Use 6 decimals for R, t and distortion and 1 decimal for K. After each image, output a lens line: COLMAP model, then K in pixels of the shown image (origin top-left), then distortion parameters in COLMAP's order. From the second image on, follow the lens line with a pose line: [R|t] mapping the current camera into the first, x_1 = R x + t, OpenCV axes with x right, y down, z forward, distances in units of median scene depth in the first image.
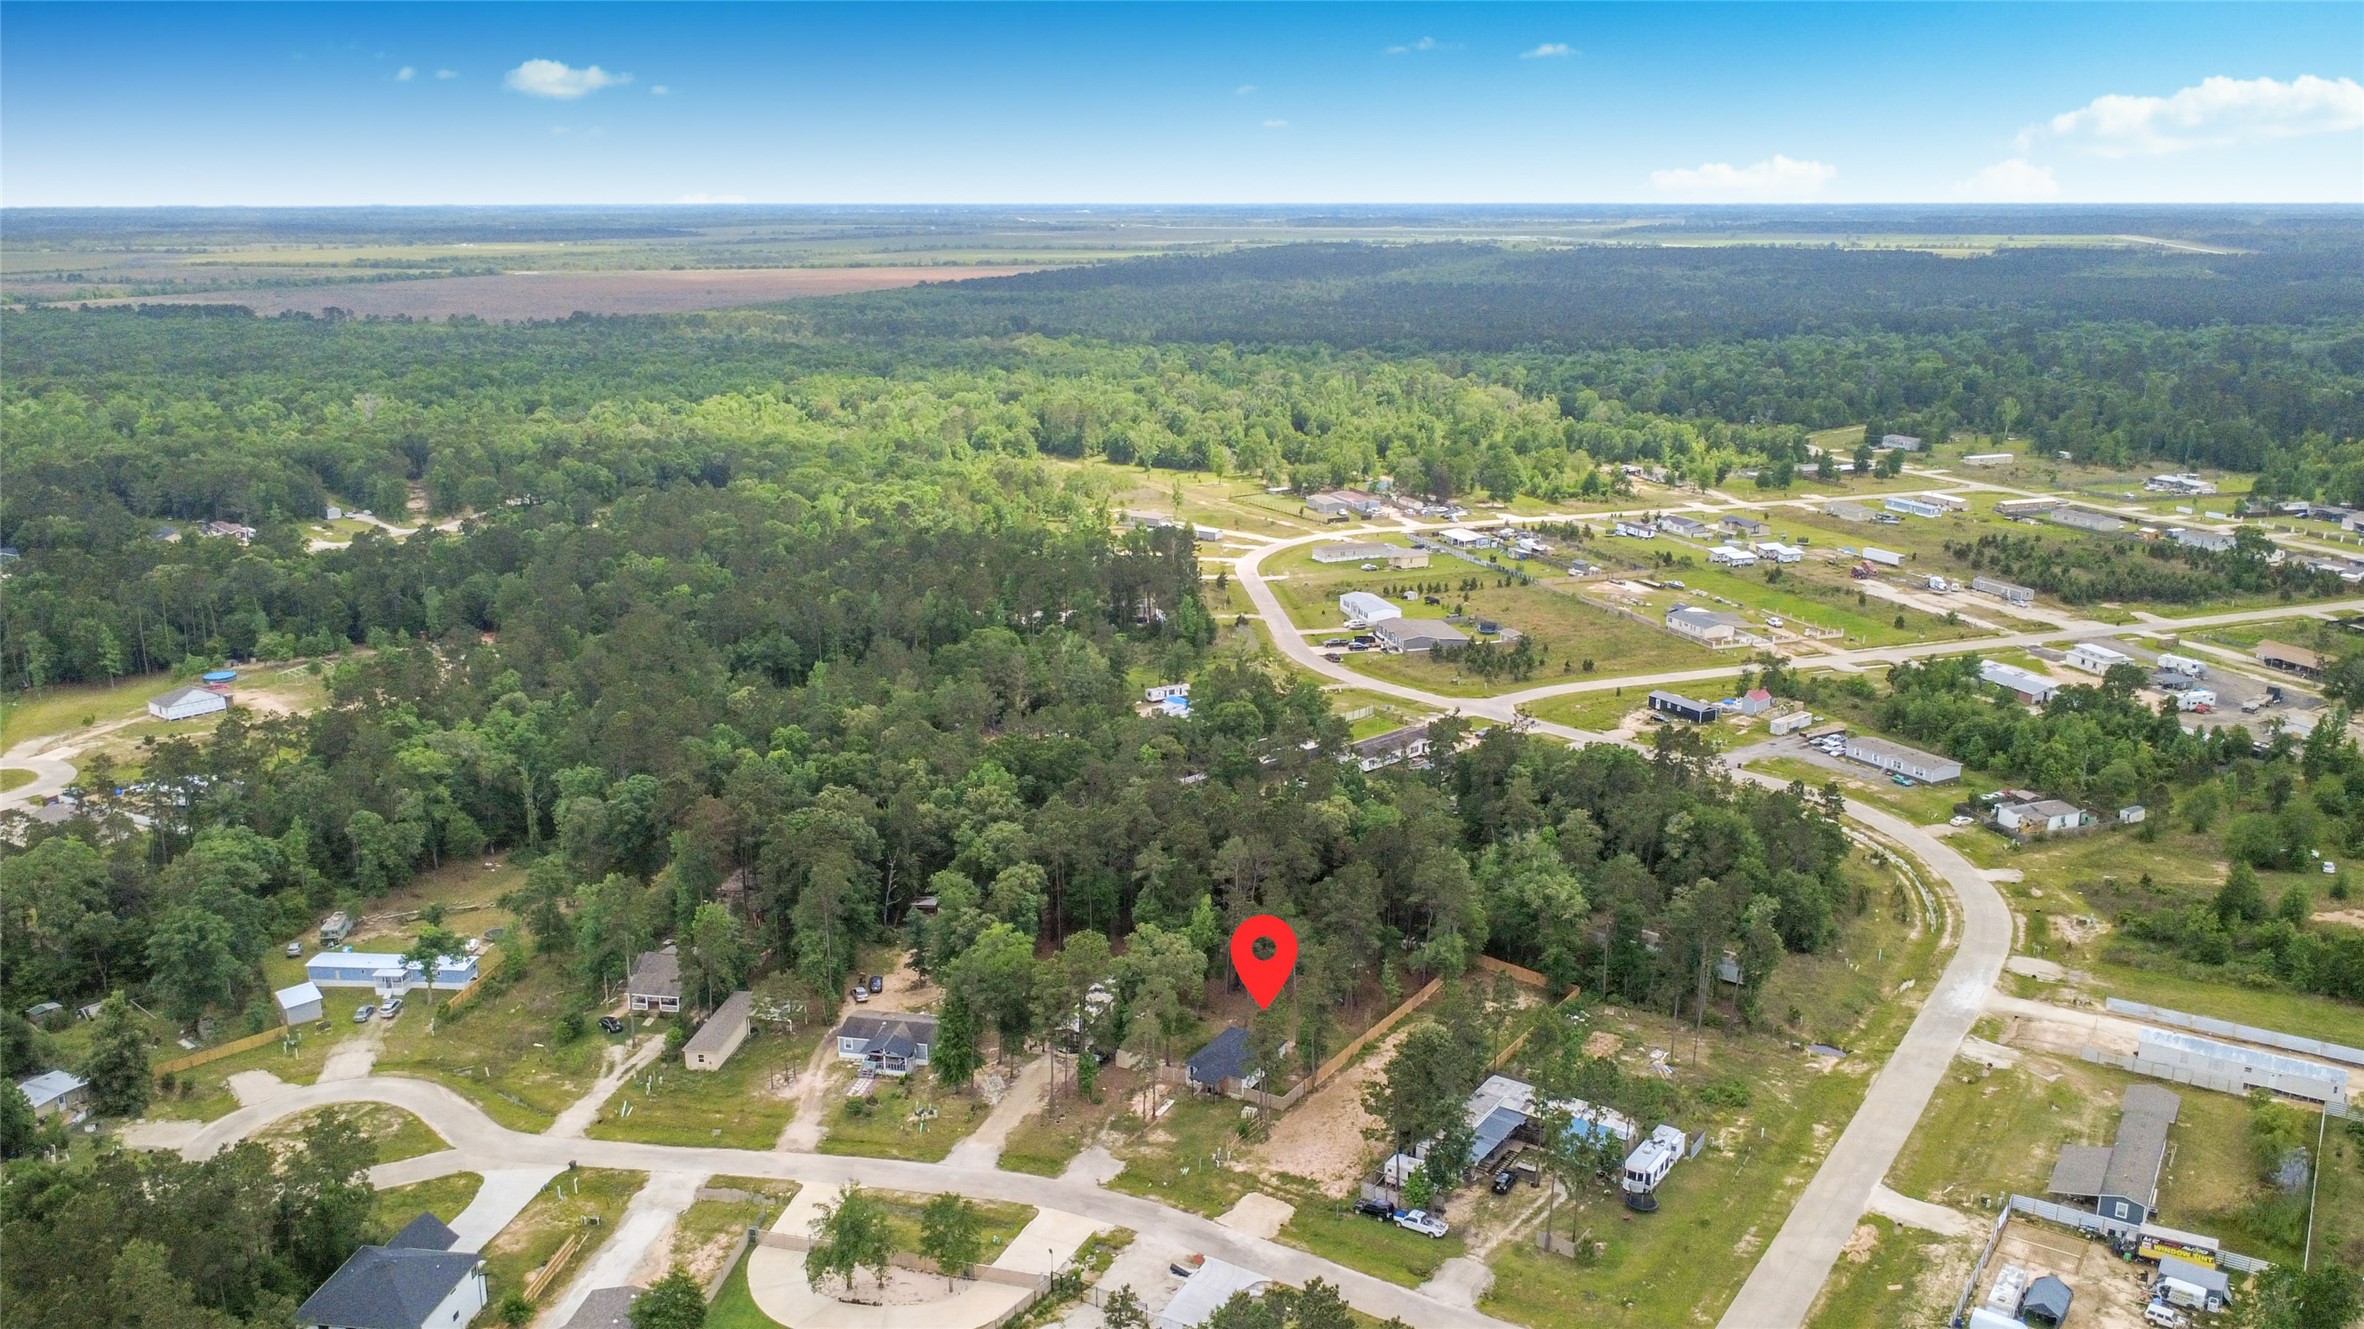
lens RADIAL K [[1854.1, 0, 1183.0], [0, 1854.1, 657.9], [0, 0, 1]] dist [0.002211, 0.000560]
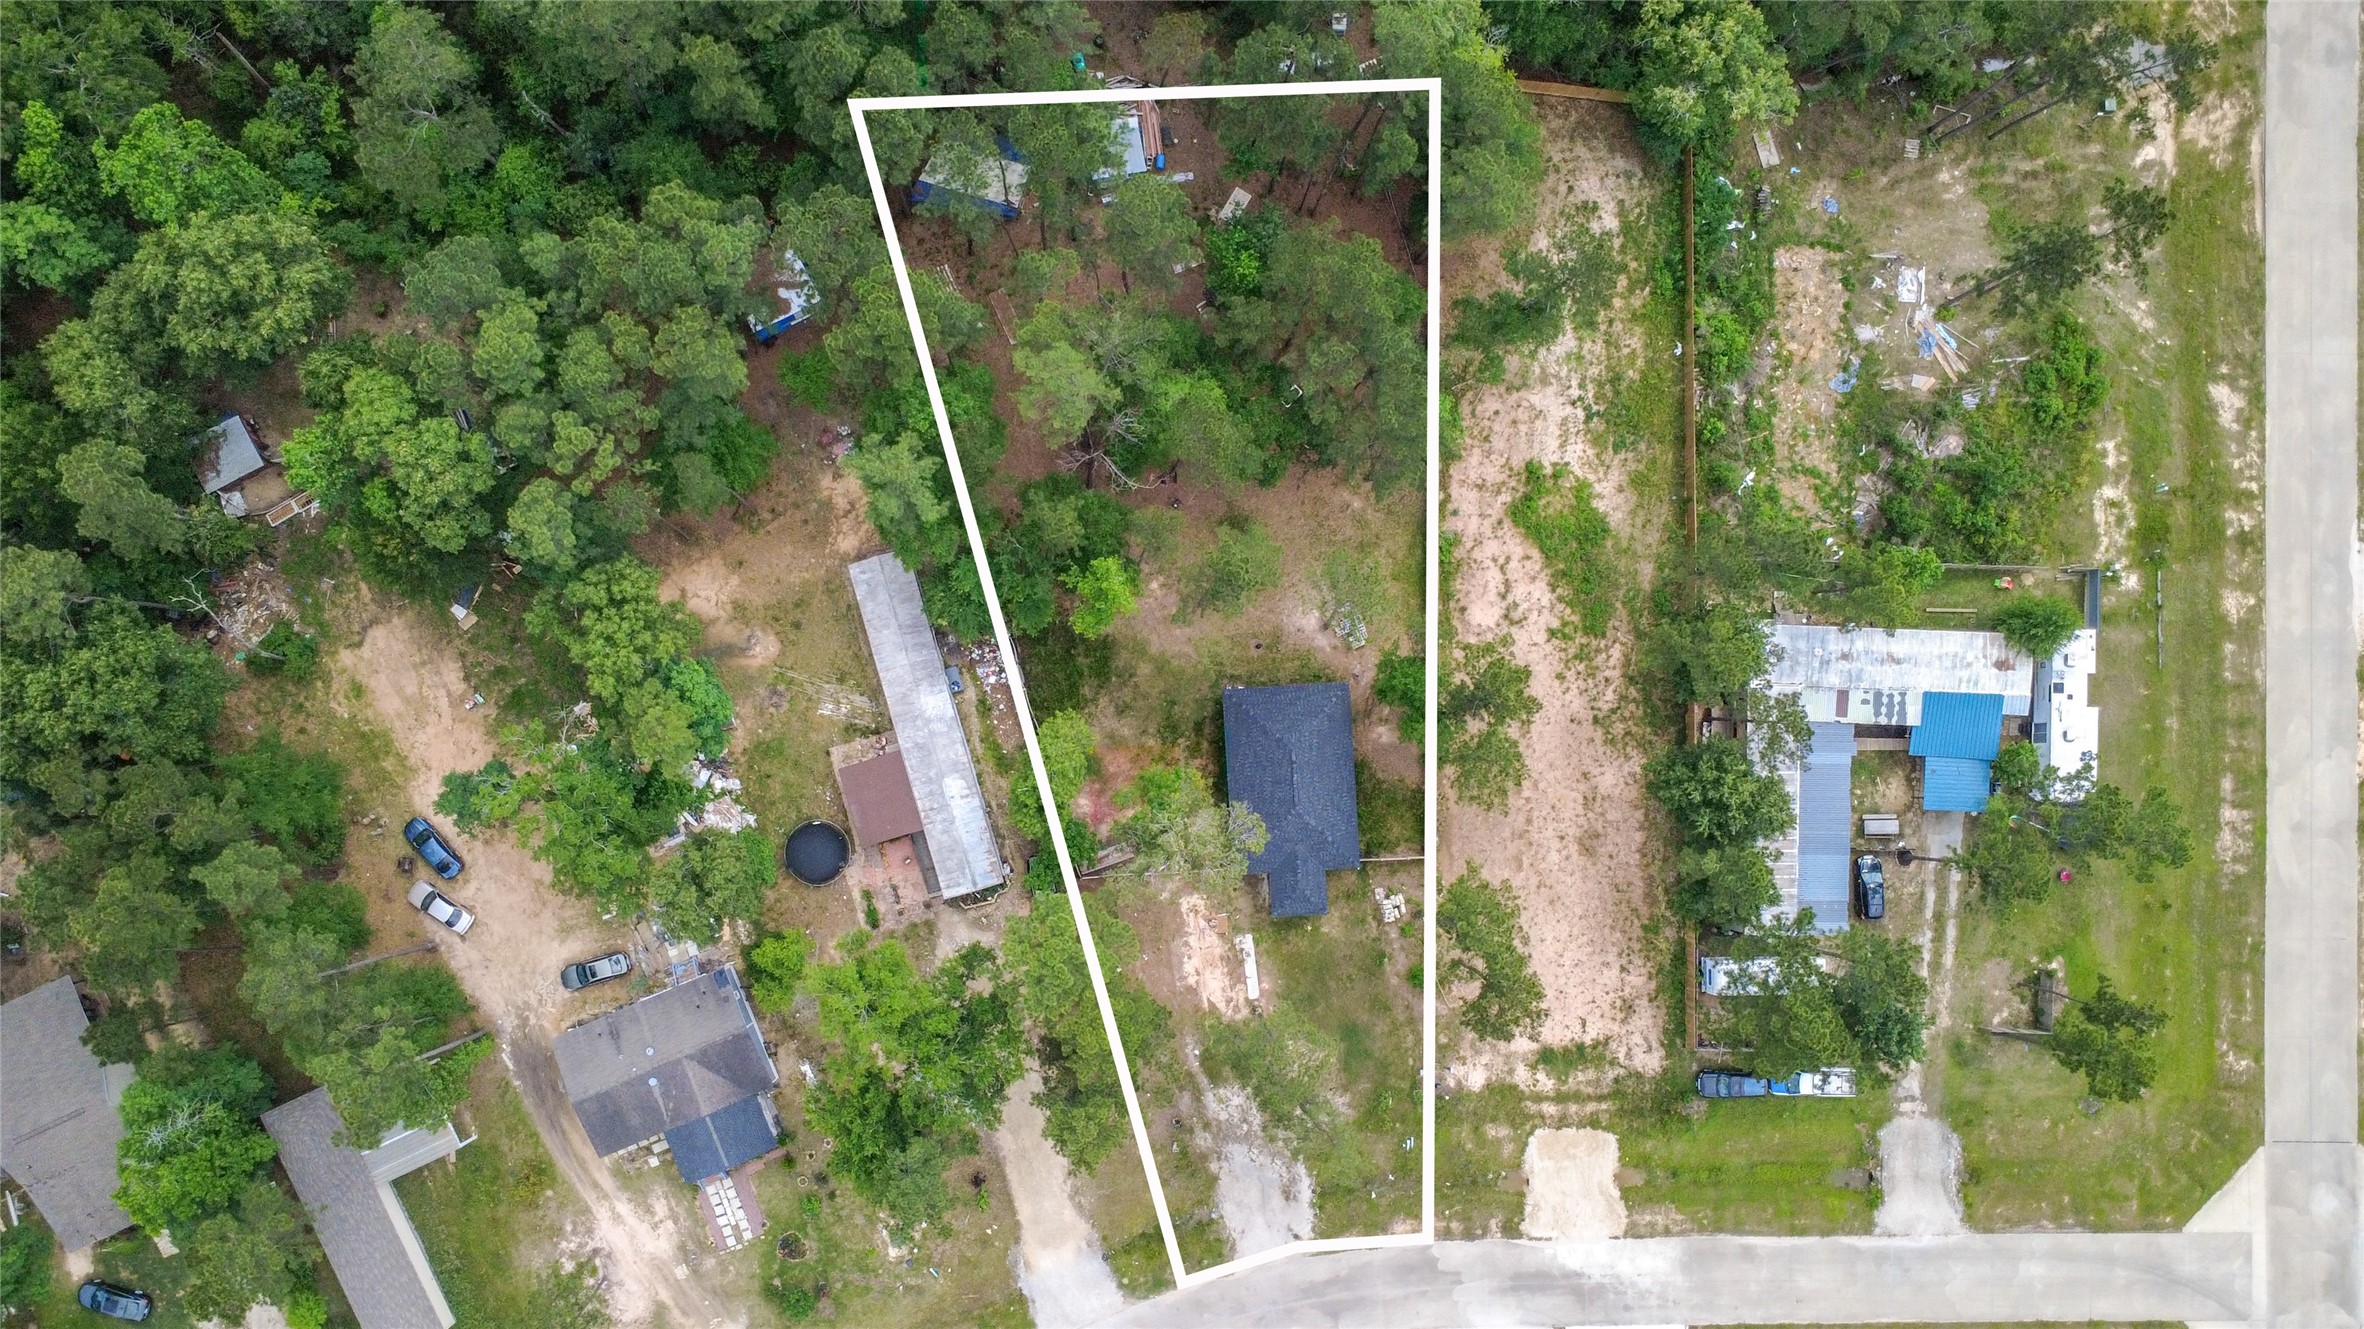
lens RADIAL K [[1805.4, 0, 1181.3], [0, 1805.4, 767.5], [0, 0, 1]] dist [0.002956, -0.006654]
pose [[0.836248, -0.546942, 0.039286, -0.013897], [0.090362, 0.208114, 0.973922, -0.263915], [-0.540855, -0.810890, 0.223457, 0.831241]]
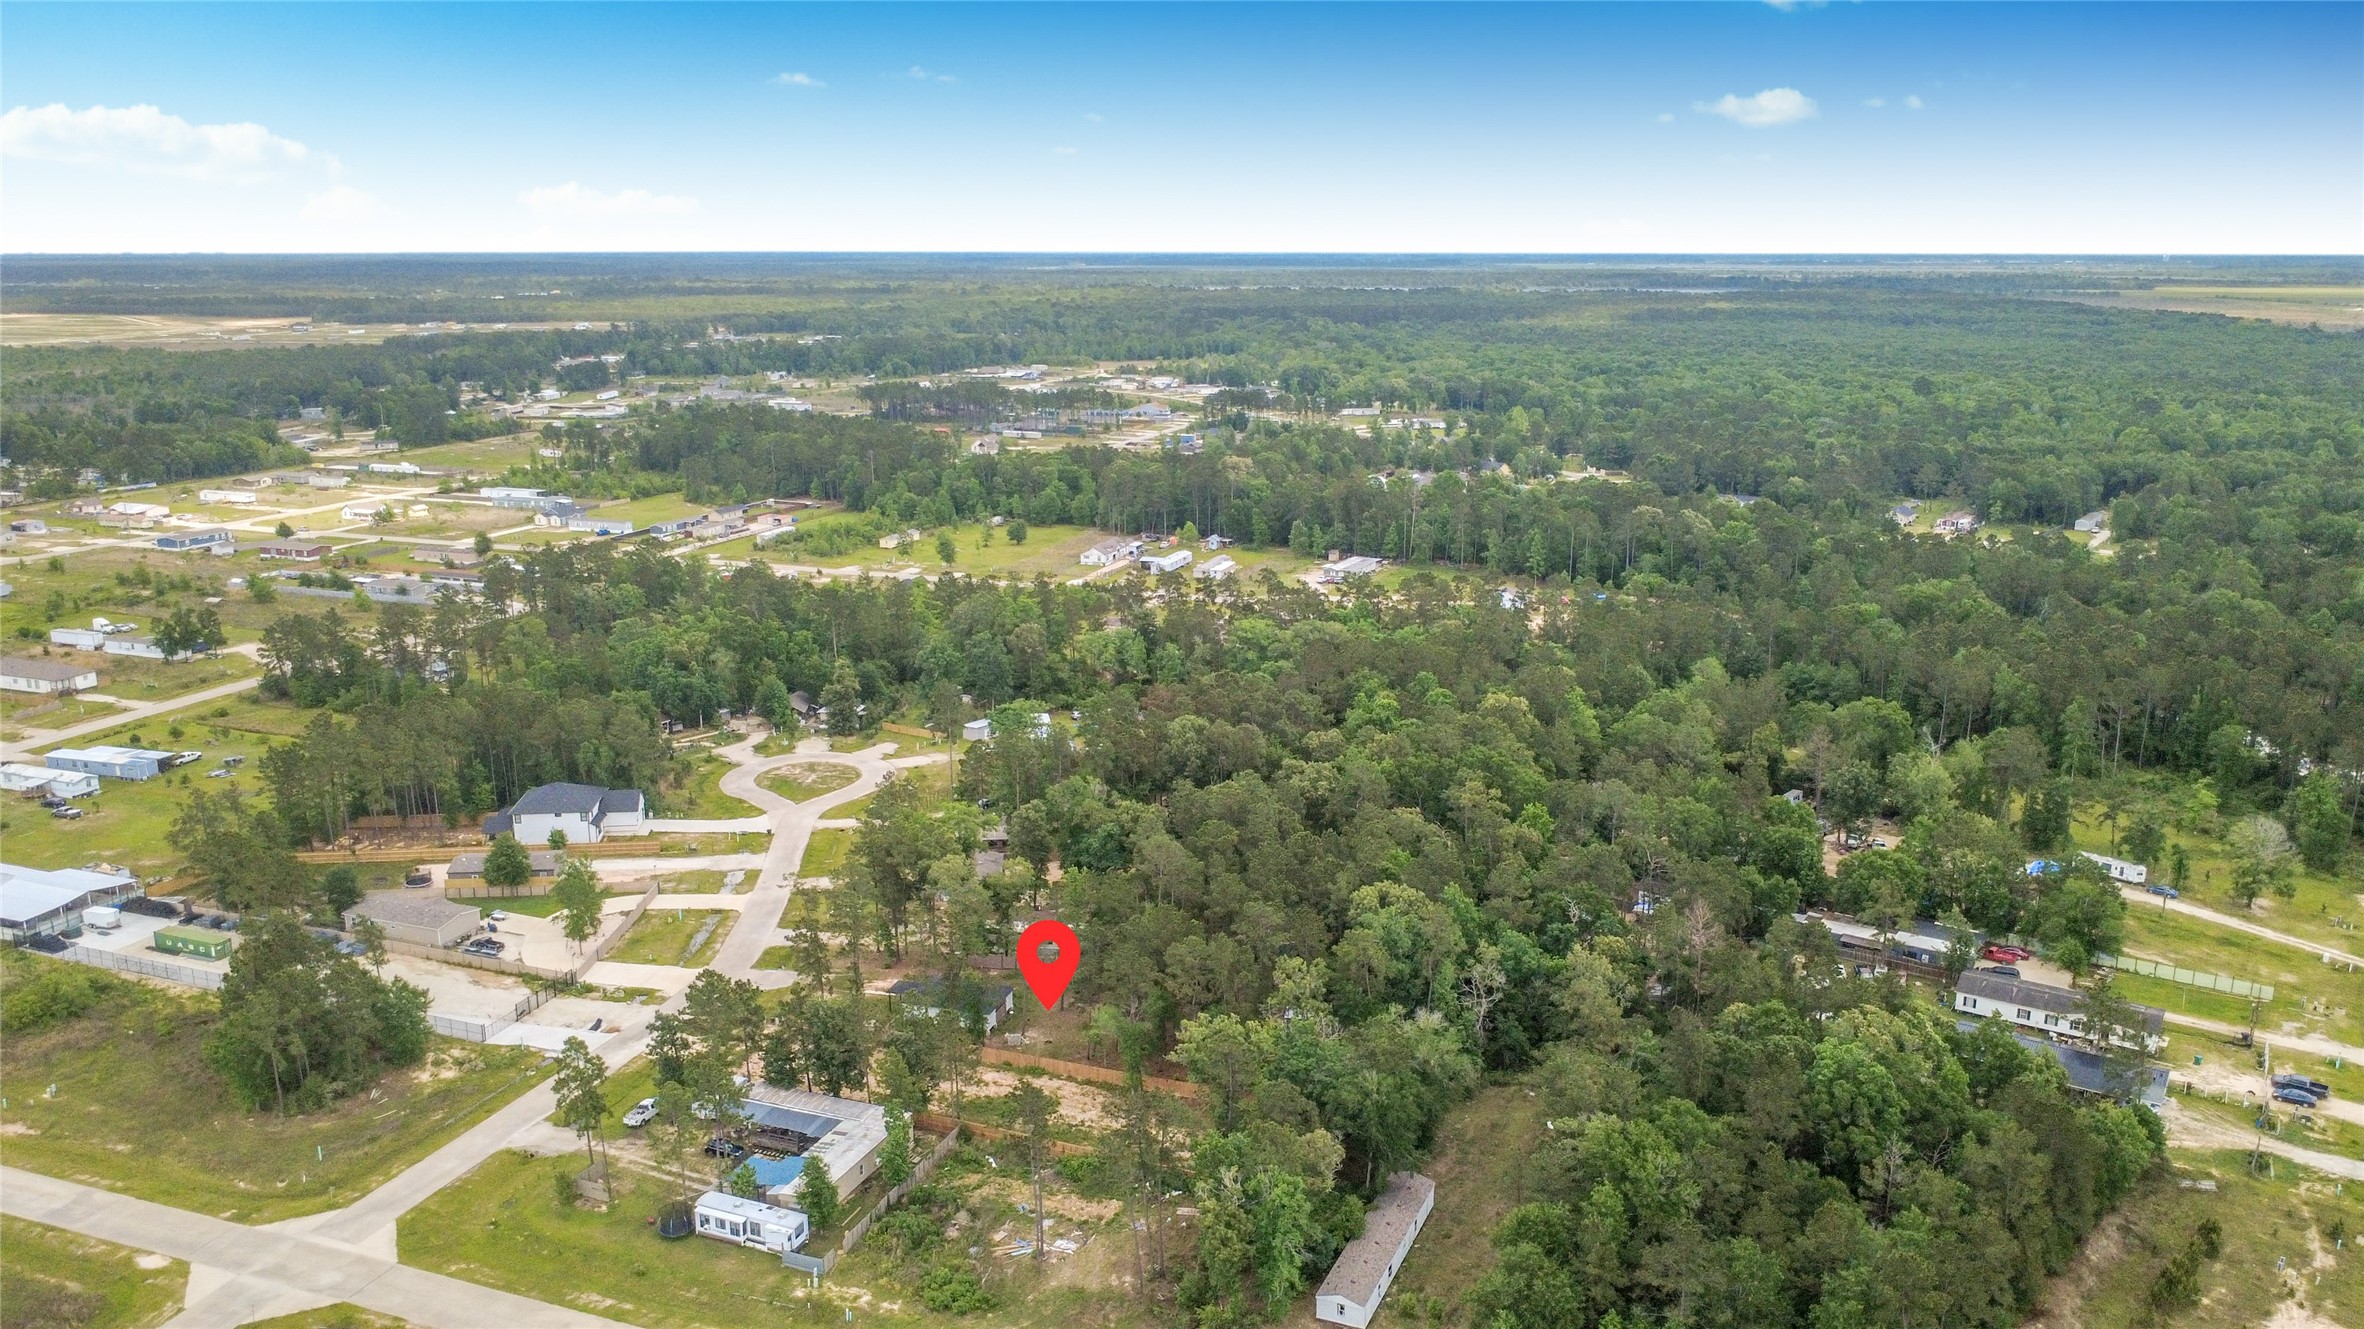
lens RADIAL K [[1715.9, 0, 1184.7], [0, 1715.9, 667.0], [0, 0, 1]] dist [0.001761, -0.002349]
pose [[0.228011, 0.233922, -0.945141, 0.822645], [-0.237147, 0.954820, 0.179107, -0.140697], [0.944337, 0.183299, 0.273184, 0.761565]]
